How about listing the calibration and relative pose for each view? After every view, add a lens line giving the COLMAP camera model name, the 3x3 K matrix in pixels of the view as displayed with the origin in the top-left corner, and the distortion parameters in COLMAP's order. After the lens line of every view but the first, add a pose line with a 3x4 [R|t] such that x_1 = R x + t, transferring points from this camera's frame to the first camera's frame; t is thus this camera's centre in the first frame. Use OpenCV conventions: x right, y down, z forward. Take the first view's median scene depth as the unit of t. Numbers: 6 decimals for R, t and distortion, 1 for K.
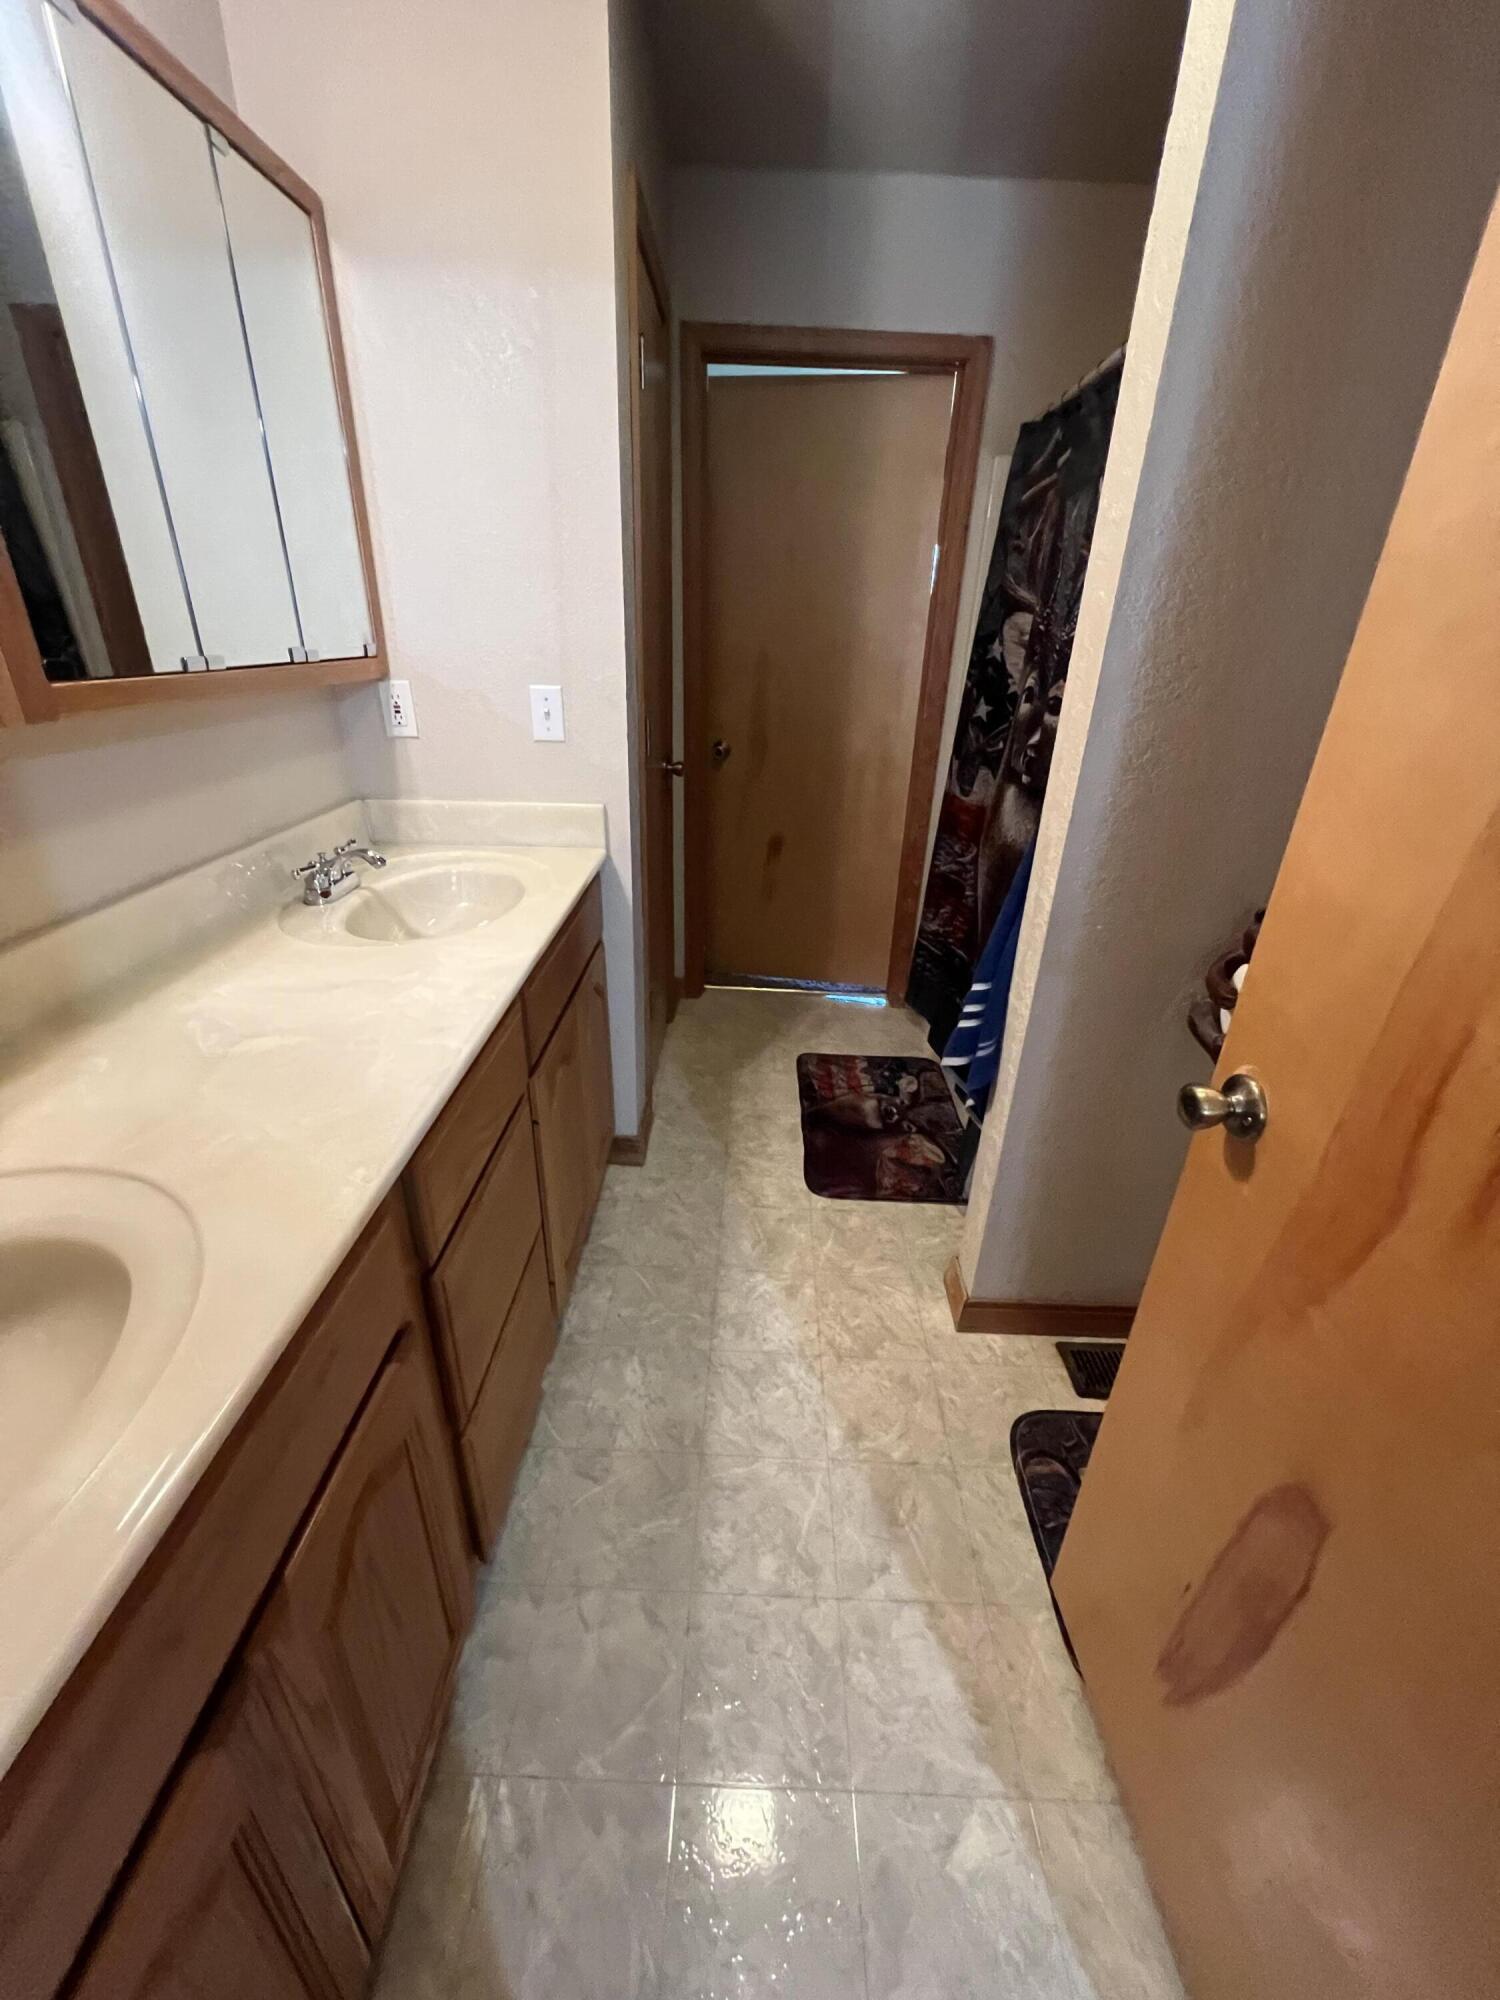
lens RADIAL K [[806.2, 0, 746.7], [0, 806.2, 1000.6], [0, 0, 1]] dist [0.000700, 0.000489]
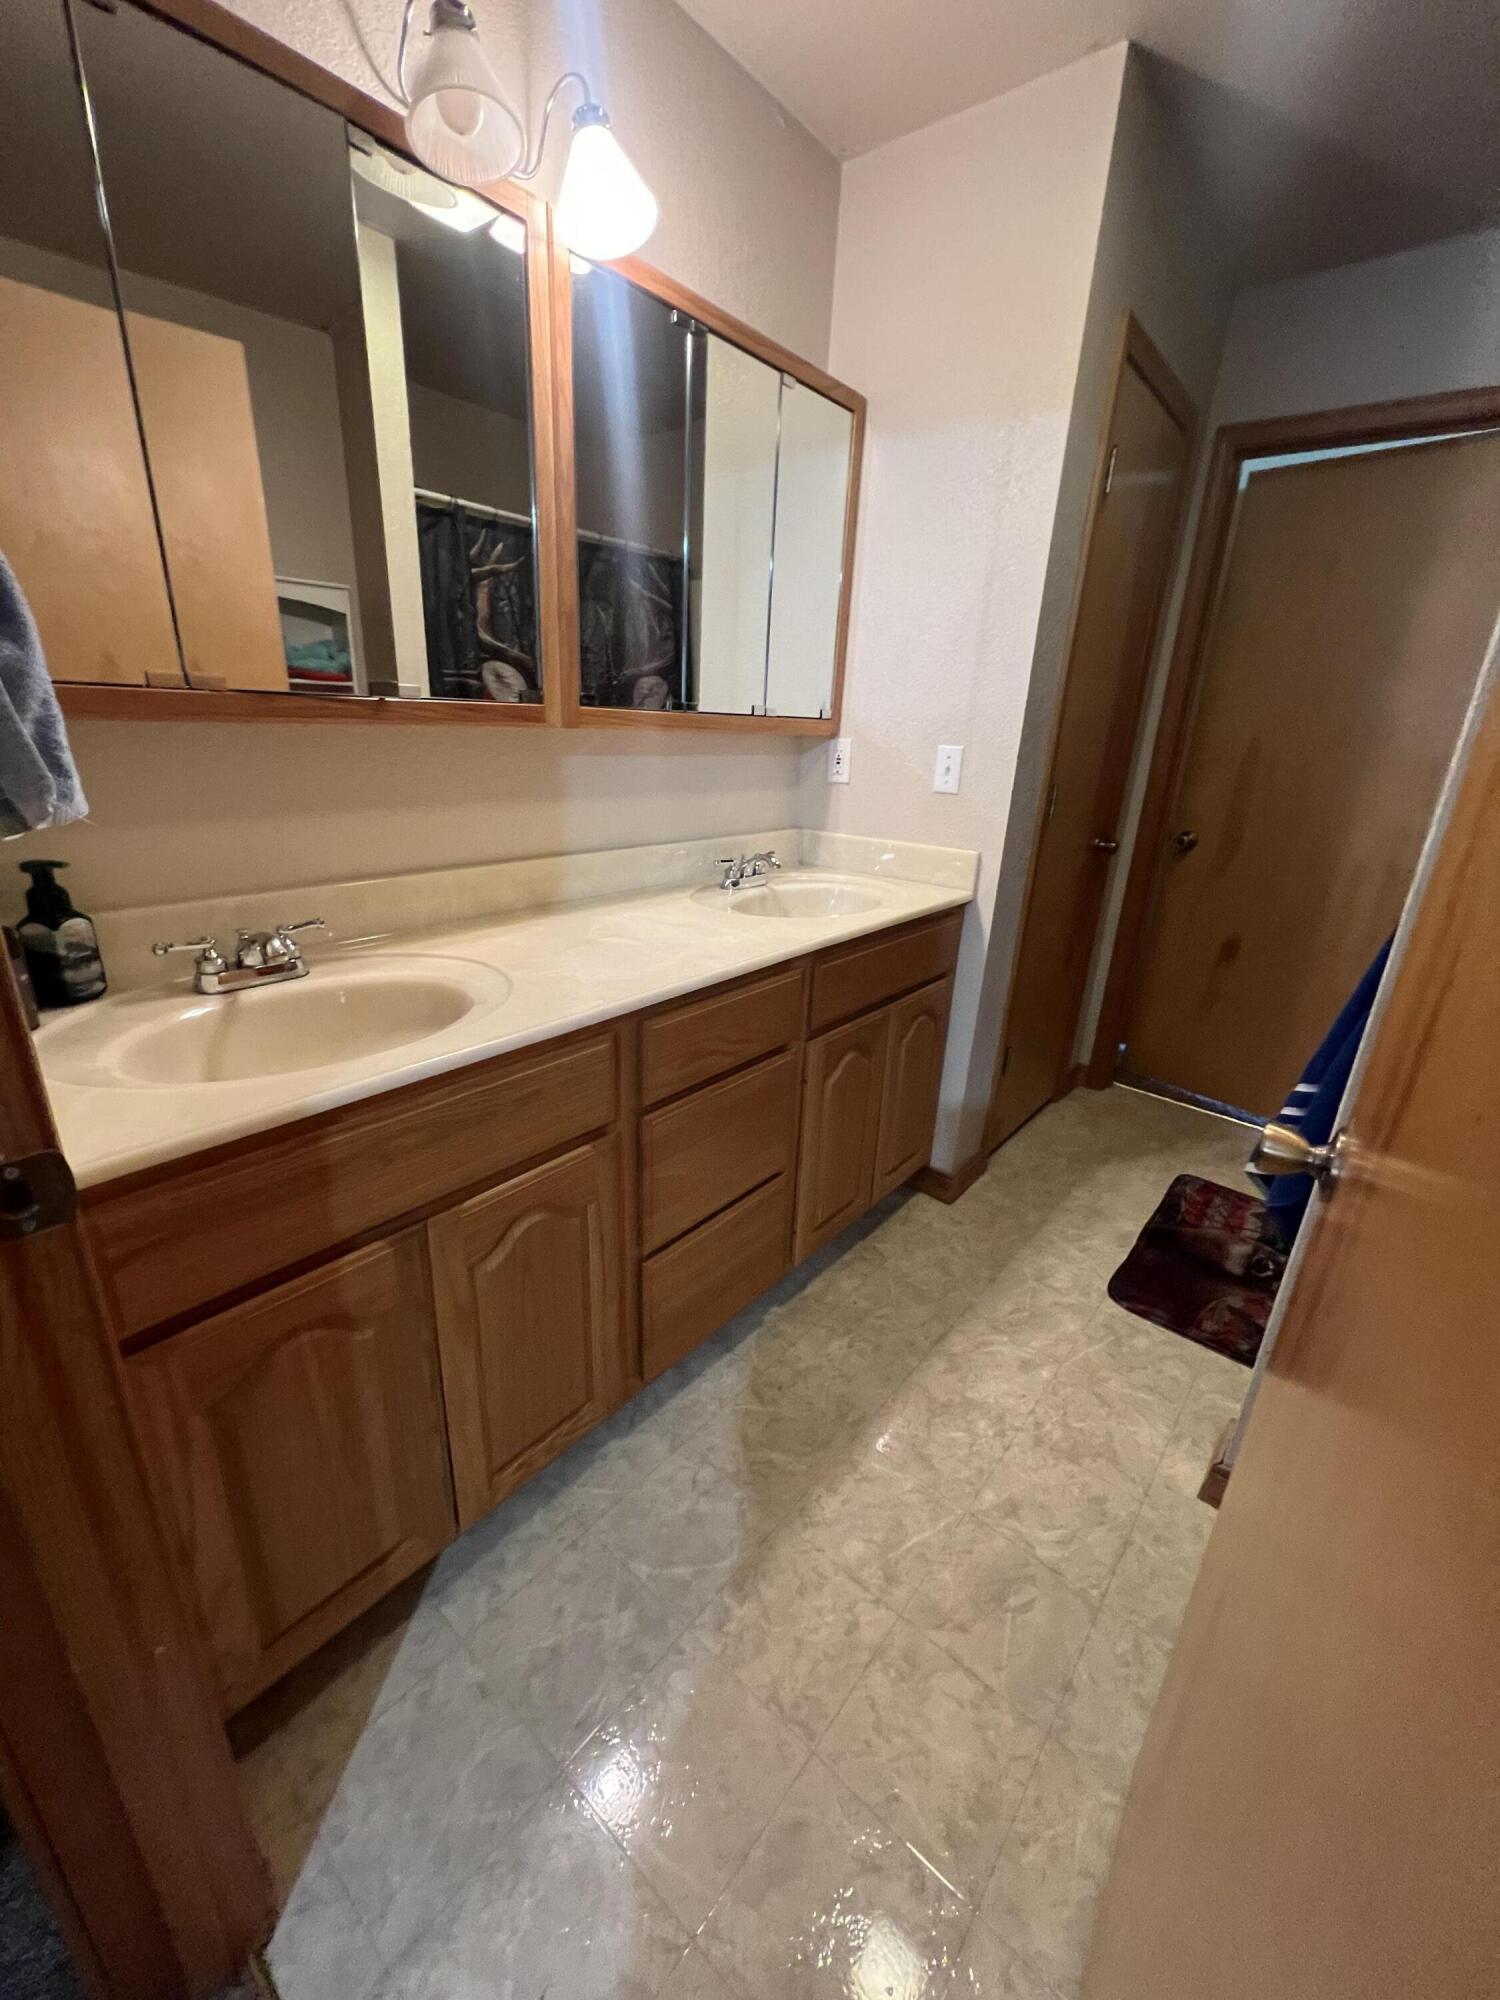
lens RADIAL K [[806.2, 0, 746.7], [0, 806.2, 1000.6], [0, 0, 1]] dist [0.000700, 0.000489]
pose [[0.779845, 0.212488, -0.588805, 0.269972], [-0.285316, 0.957892, -0.032205, 0.077549], [0.557168, 0.193110, 0.807634, -0.026733]]
